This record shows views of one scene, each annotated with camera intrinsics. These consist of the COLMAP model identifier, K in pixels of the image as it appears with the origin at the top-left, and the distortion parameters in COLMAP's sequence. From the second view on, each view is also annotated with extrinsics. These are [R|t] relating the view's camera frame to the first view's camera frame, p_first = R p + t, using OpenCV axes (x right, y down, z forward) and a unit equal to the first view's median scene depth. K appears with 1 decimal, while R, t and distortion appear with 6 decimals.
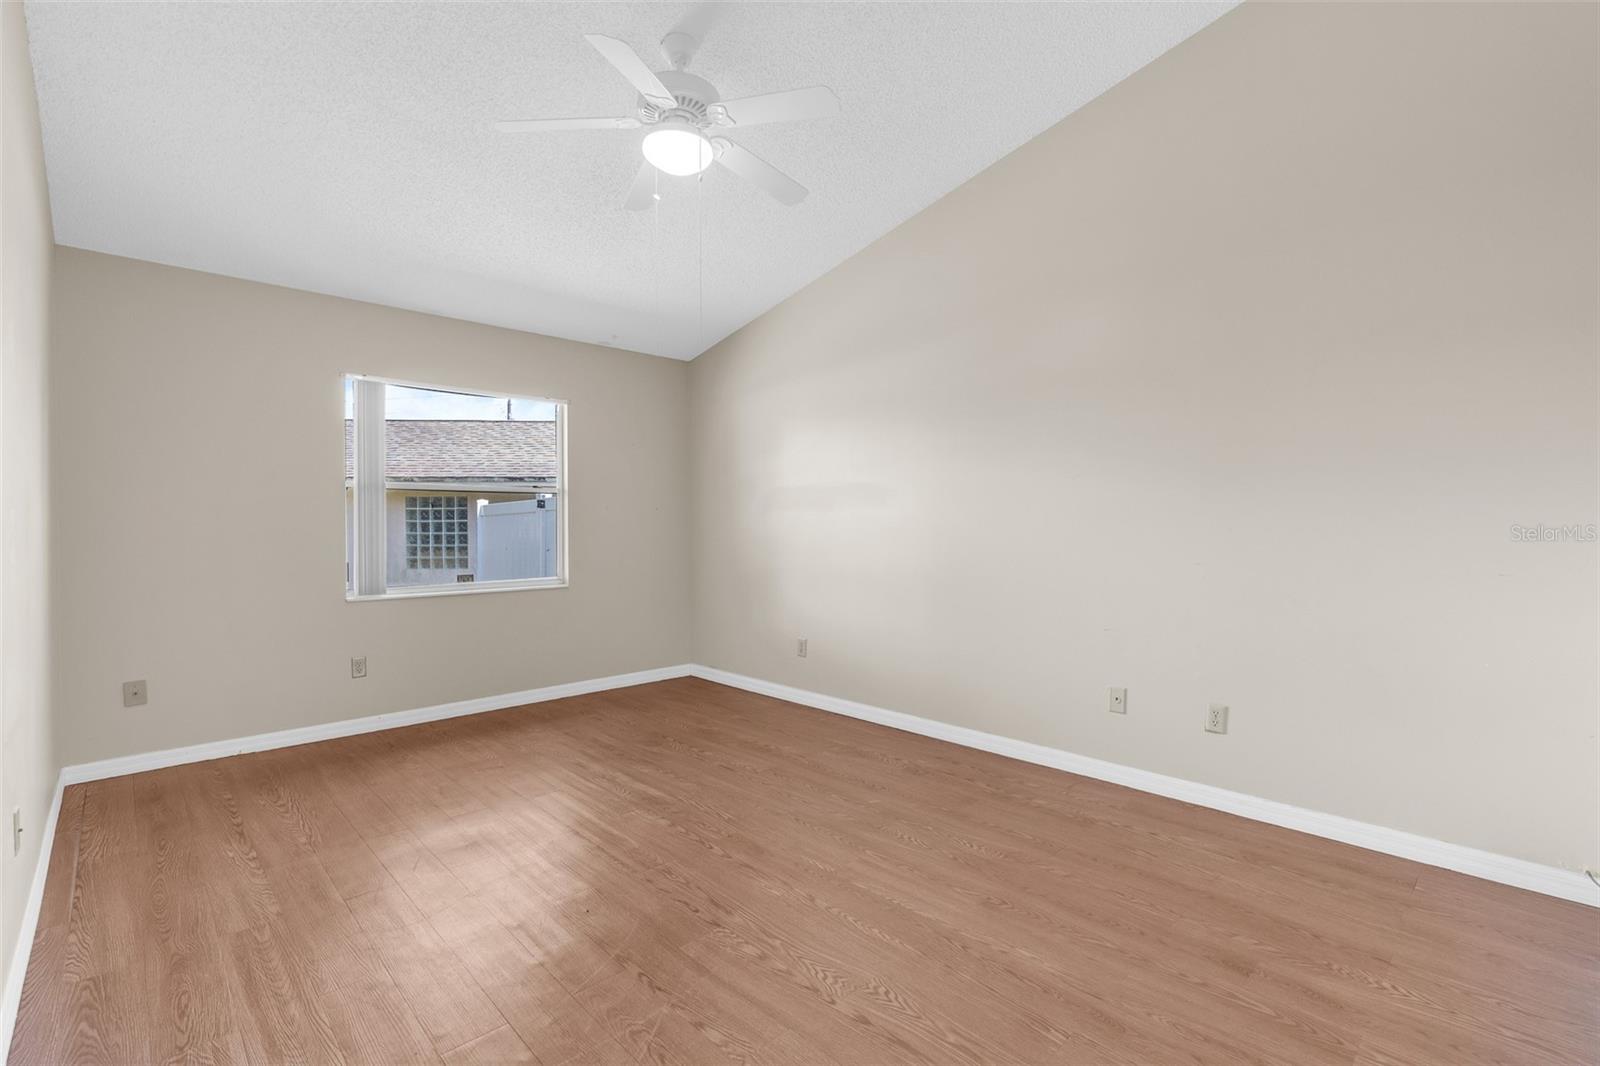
lens RADIAL K [[714.5, 0, 799.2], [0, 714.5, 527.5], [0, 0, 1]] dist [-0.002308, -0.000374]
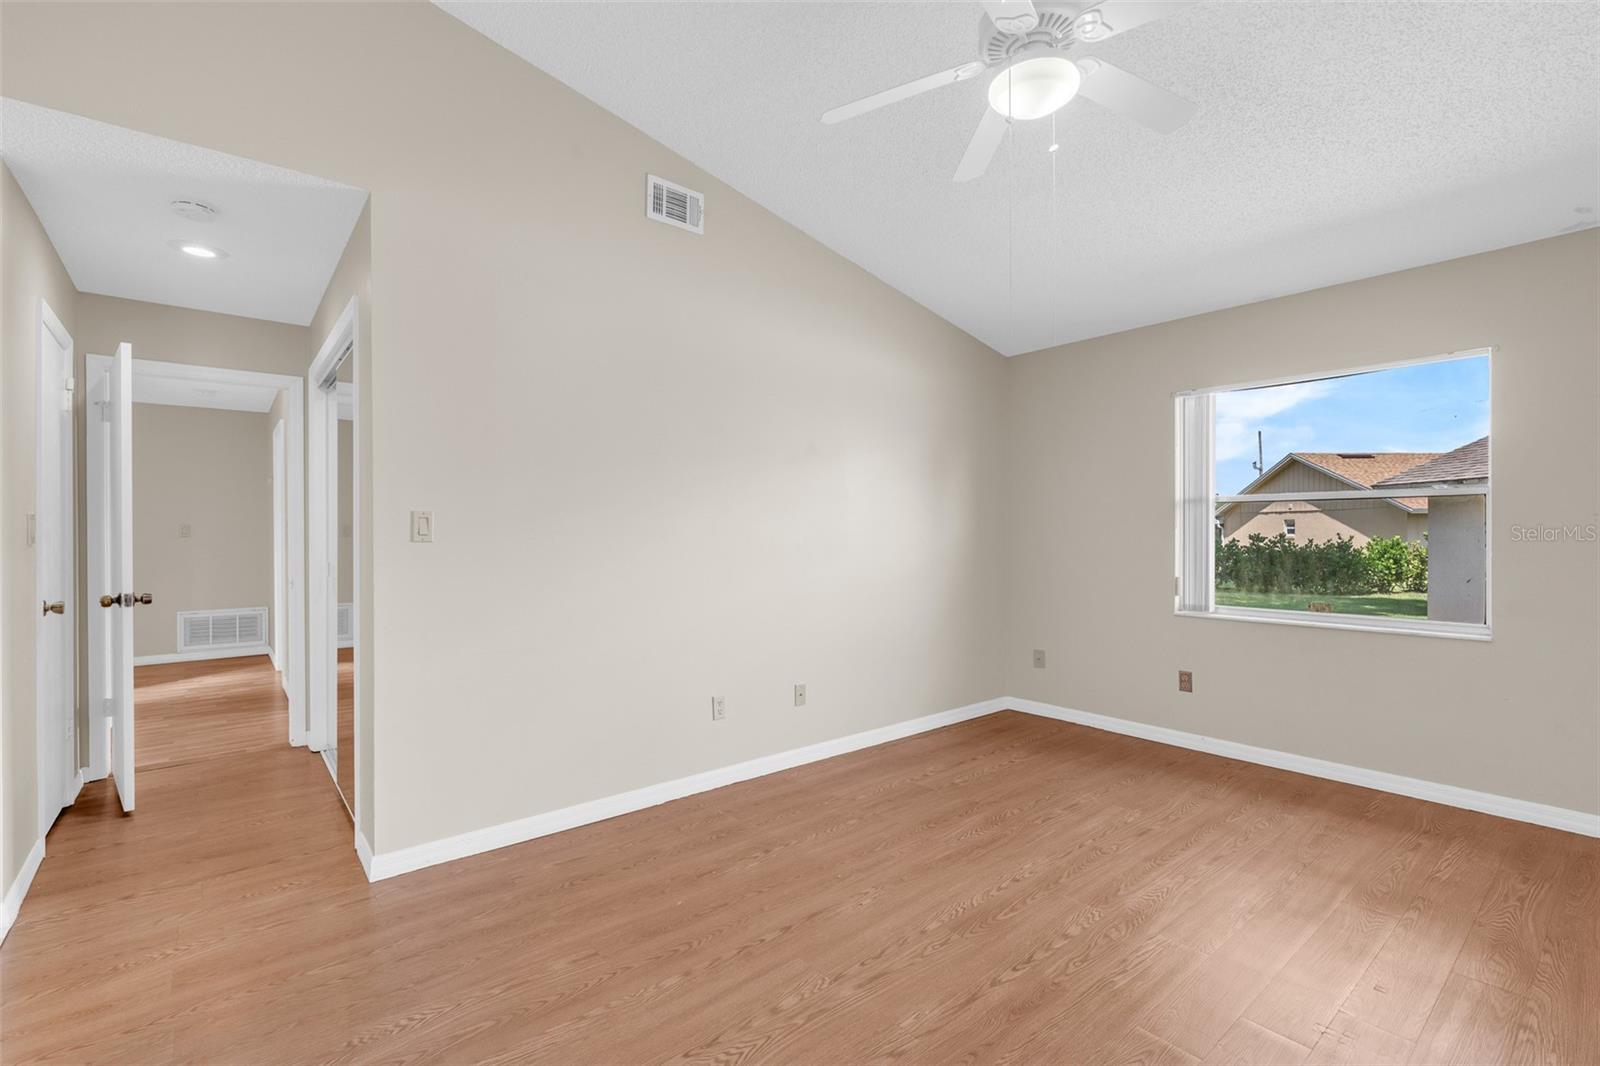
lens RADIAL K [[714.5, 0, 799.7], [0, 714.5, 536.1], [0, 0, 1]] dist [-0.002308, -0.000374]
pose [[-0.072262, 0.011318, -0.997321, 0.571467], [0.004111, 0.999930, 0.011050, -0.031959], [0.997377, -0.003302, -0.072303, 0.700451]]
